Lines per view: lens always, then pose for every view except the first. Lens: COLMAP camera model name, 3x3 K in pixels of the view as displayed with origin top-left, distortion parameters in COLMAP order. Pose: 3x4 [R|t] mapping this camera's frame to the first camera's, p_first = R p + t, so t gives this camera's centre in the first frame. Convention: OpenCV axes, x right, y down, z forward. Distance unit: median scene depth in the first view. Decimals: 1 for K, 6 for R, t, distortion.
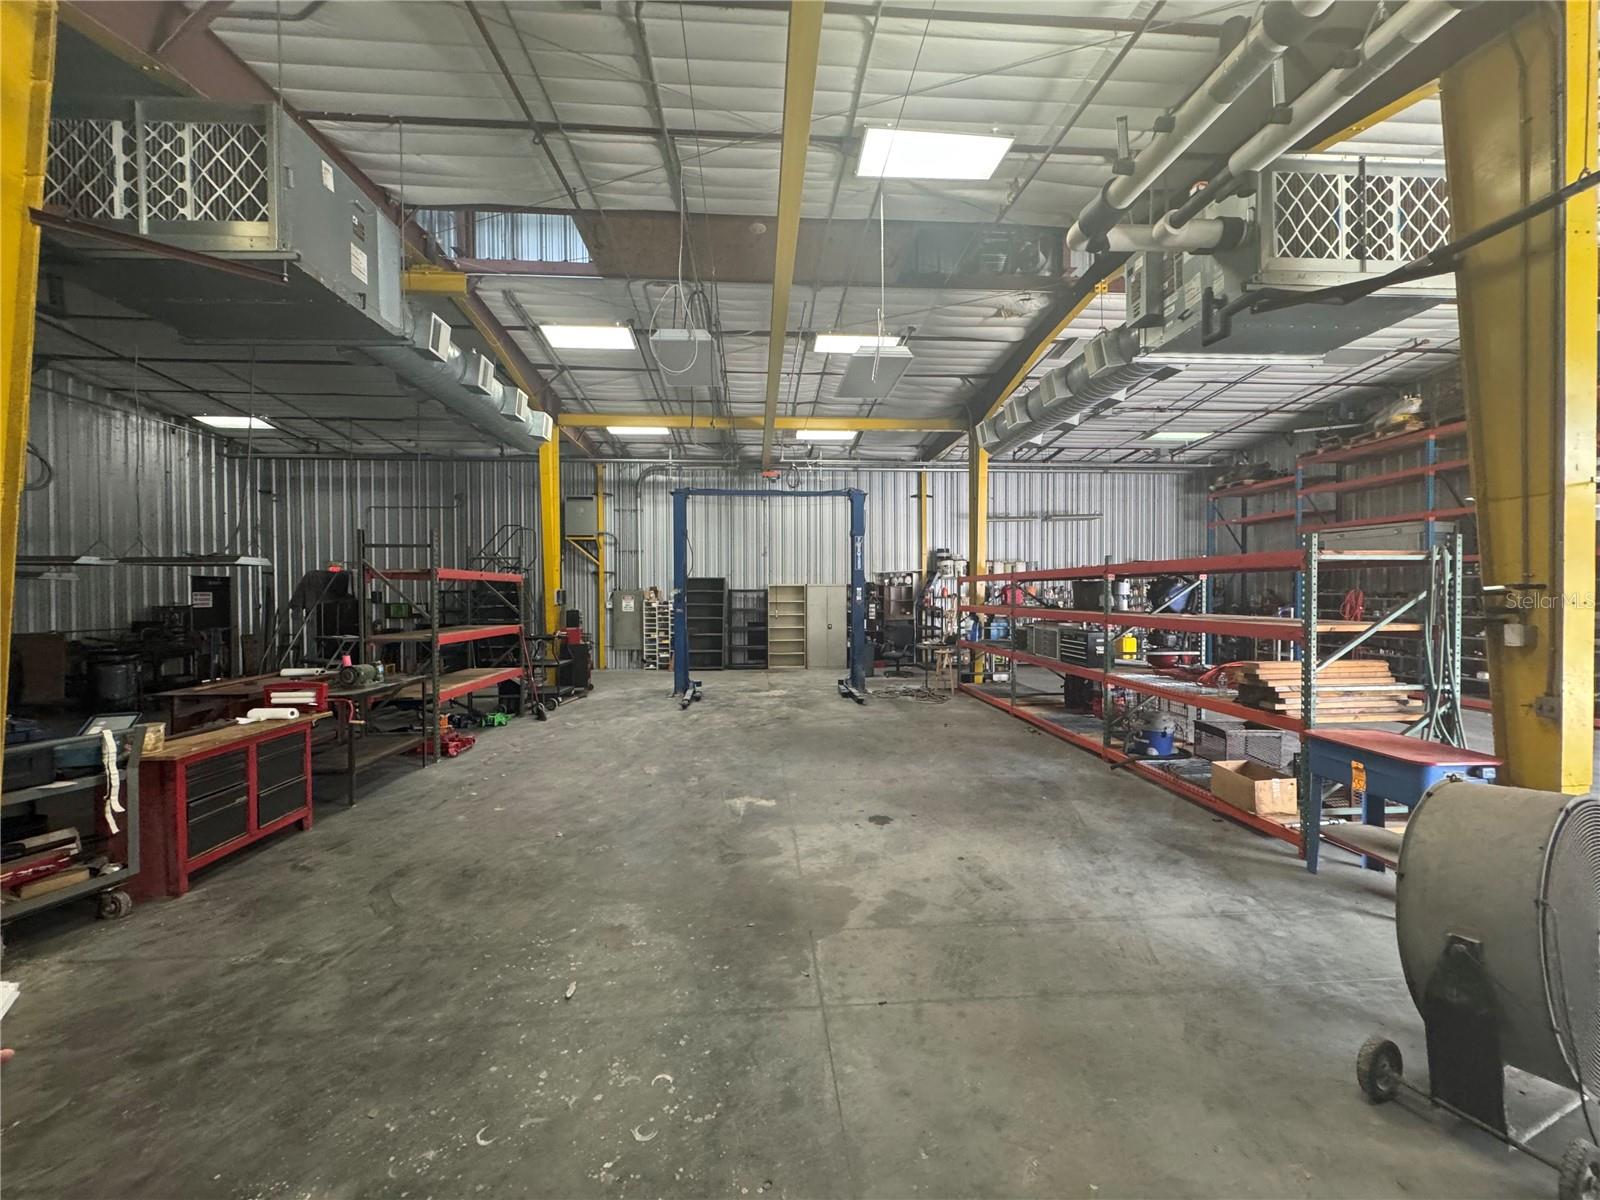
lens RADIAL K [[633.8, 0, 793.4], [0, 633.8, 598.6], [0, 0, 1]] dist [-0.008571, 0.001308]
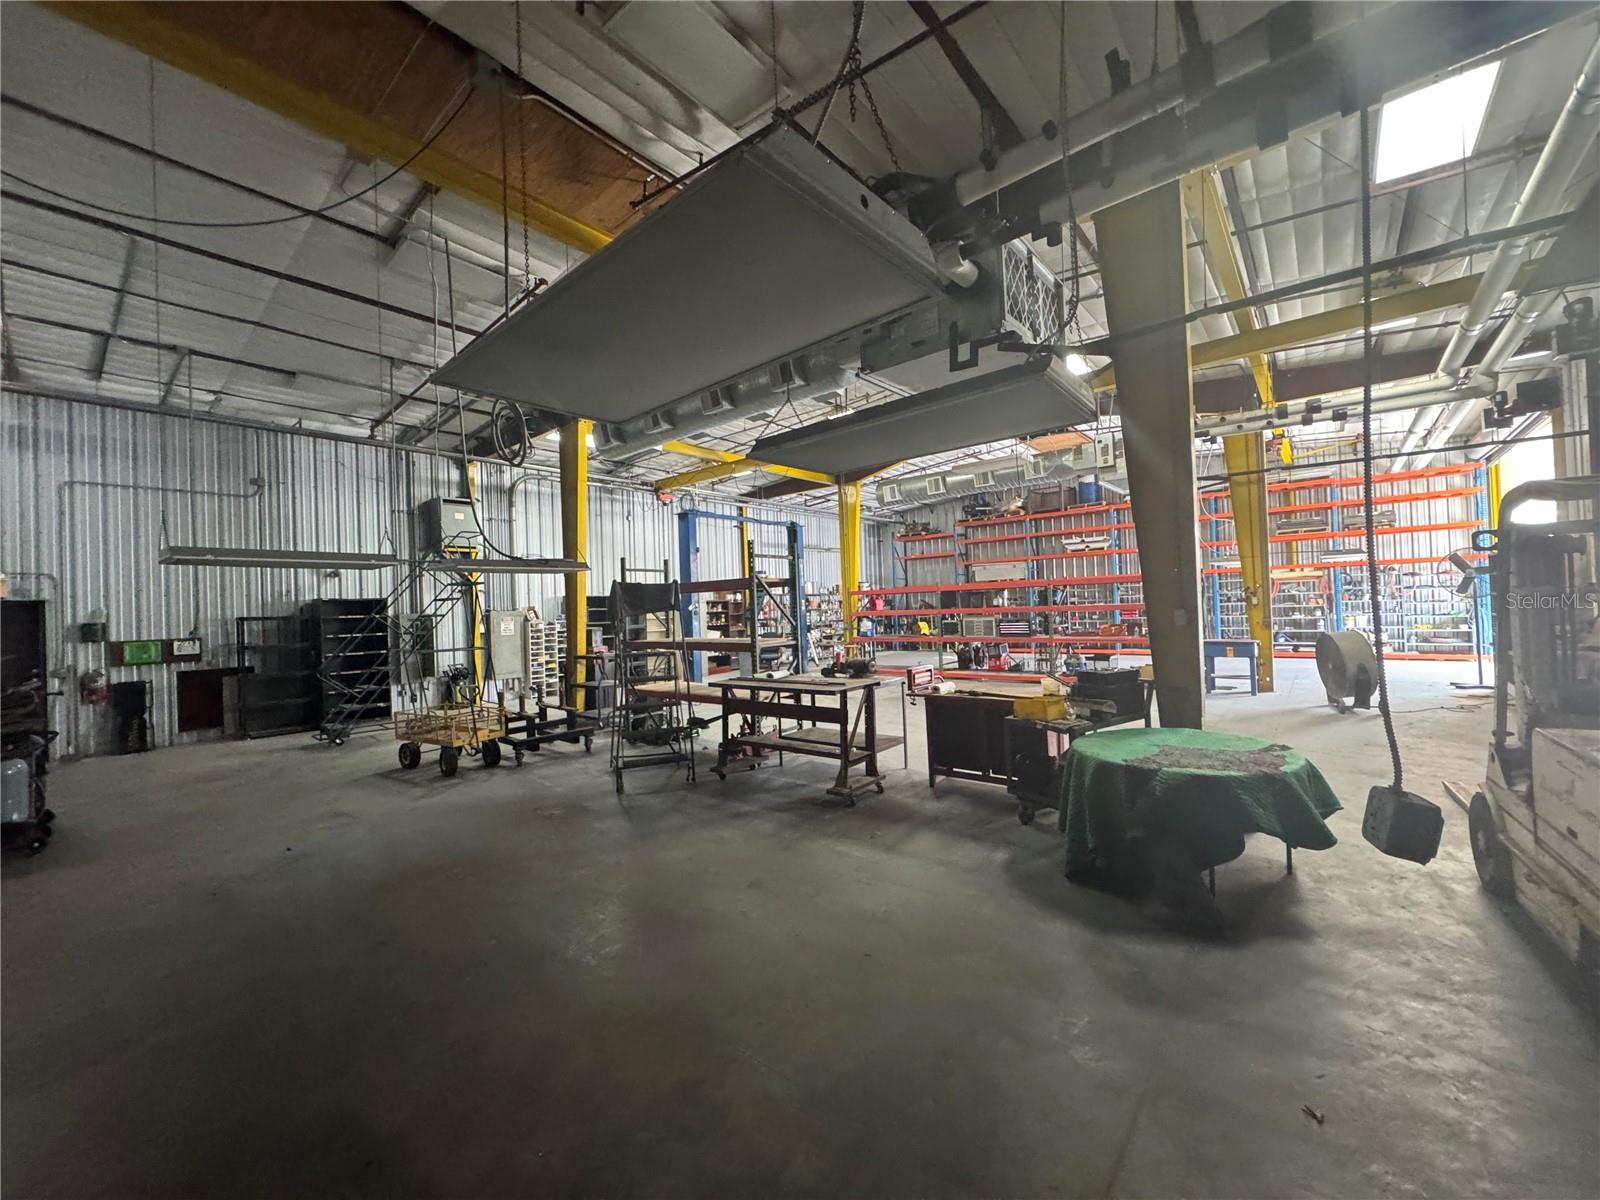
lens RADIAL K [[633.8, 0, 789.6], [0, 633.8, 598.5], [0, 0, 1]] dist [-0.008571, 0.001308]
pose [[0.693260, -0.010775, 0.720607, -5.058753], [0.041327, 0.998837, -0.024823, 0.062110], [-0.719502, 0.046989, 0.692899, 0.873187]]
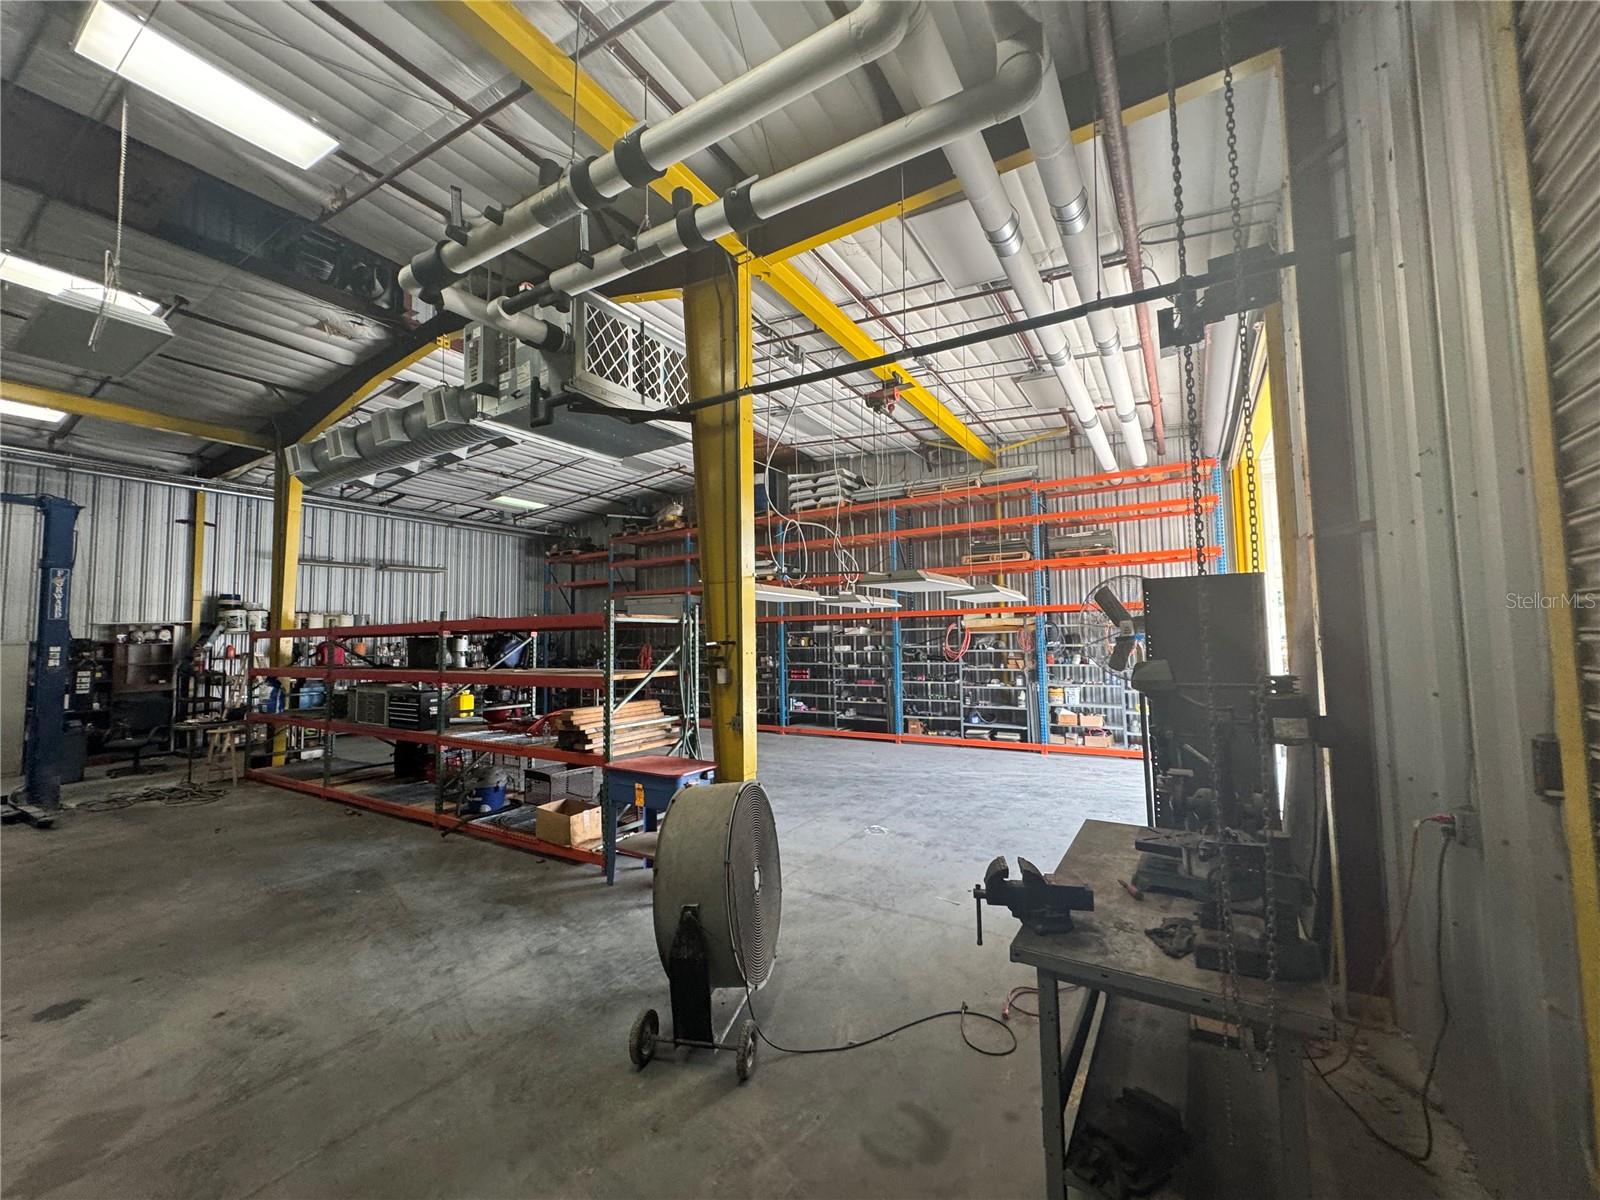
lens RADIAL K [[633.8, 0, 803.0], [0, 633.8, 597.2], [0, 0, 1]] dist [-0.008571, 0.001308]
pose [[0.572020, 0.052634, 0.818549, 0.009341], [0.020886, 0.996681, -0.078683, -0.001113], [-0.819974, 0.062105, 0.569022, -0.002035]]
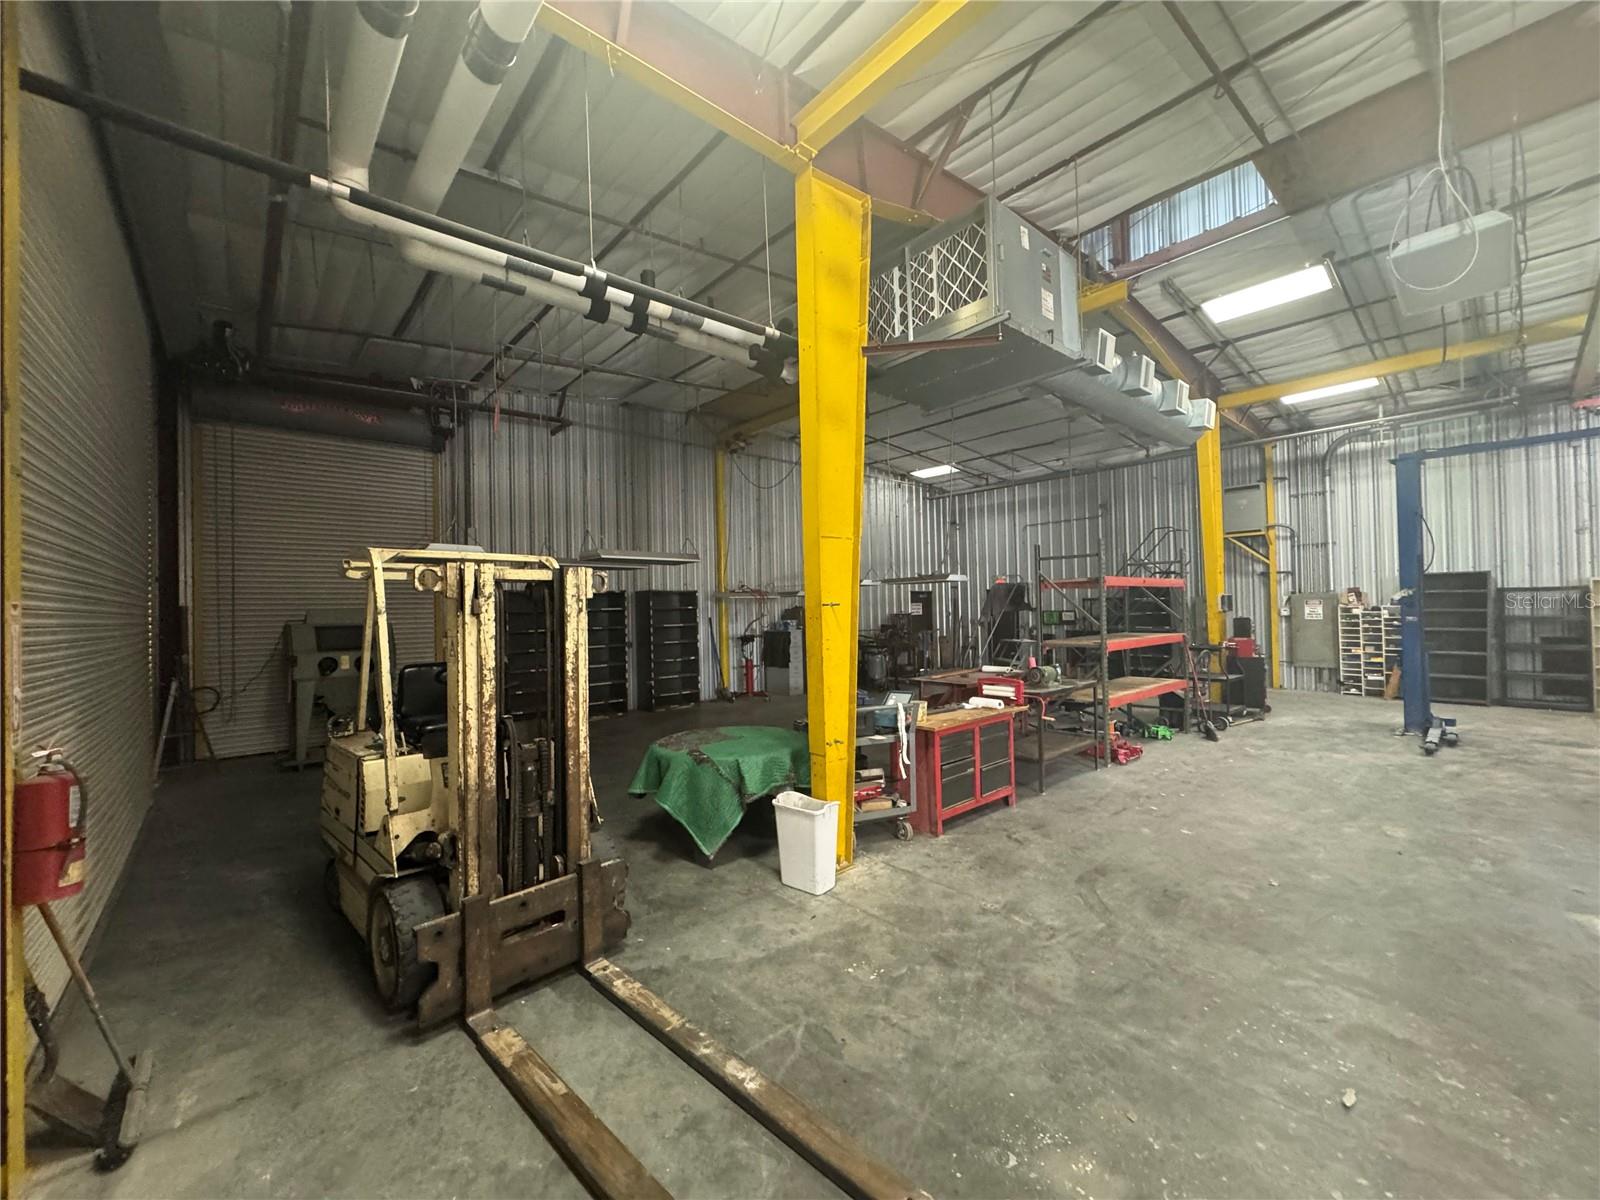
lens RADIAL K [[633.8, 0, 798.3], [0, 633.8, 598.1], [0, 0, 1]] dist [-0.008571, 0.001308]
pose [[0.599887, -0.020964, -0.799810, -0.108257], [0.011189, 0.999779, -0.017814, -0.000156], [0.800006, 0.001737, 0.599989, -0.023670]]
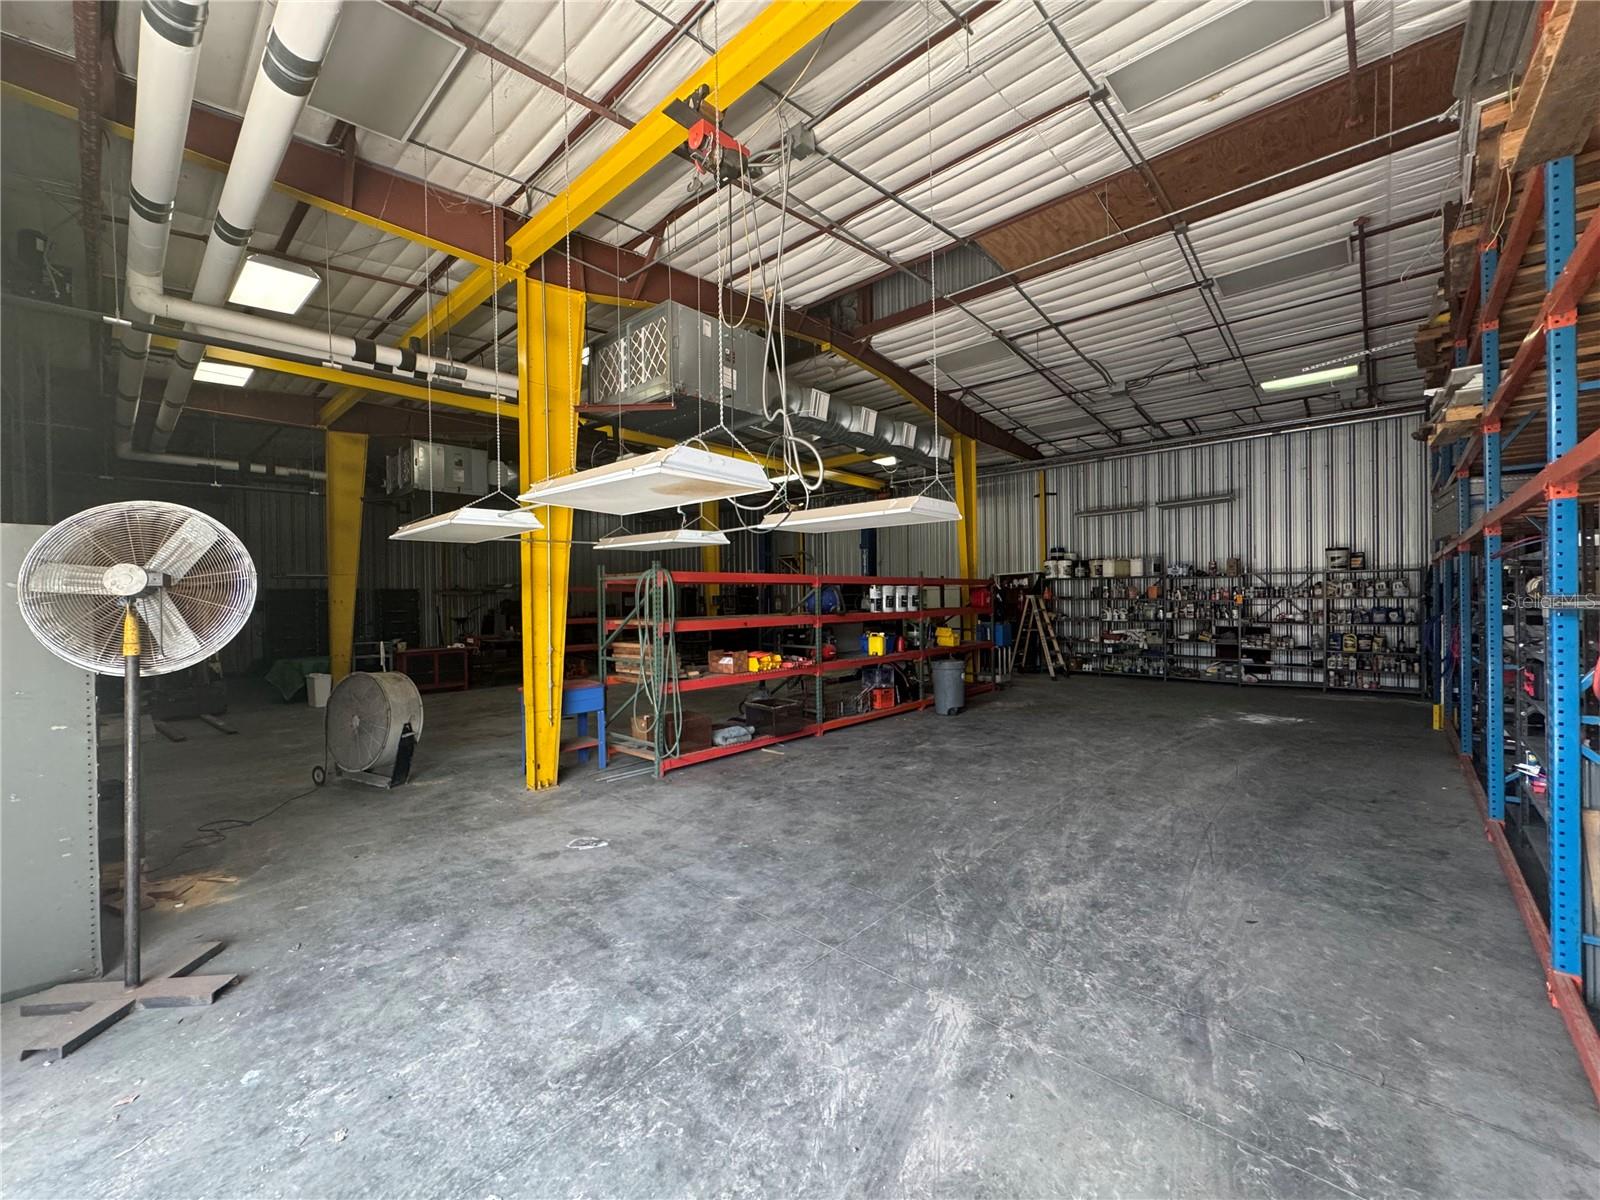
lens RADIAL K [[633.8, 0, 778.1], [0, 633.8, 594.5], [0, 0, 1]] dist [-0.008571, 0.001308]
pose [[0.693698, -0.001900, -0.720263, 0.669961], [-0.000407, 0.999995, -0.003030, -0.005710], [0.720266, 0.002395, 0.693694, 0.050163]]
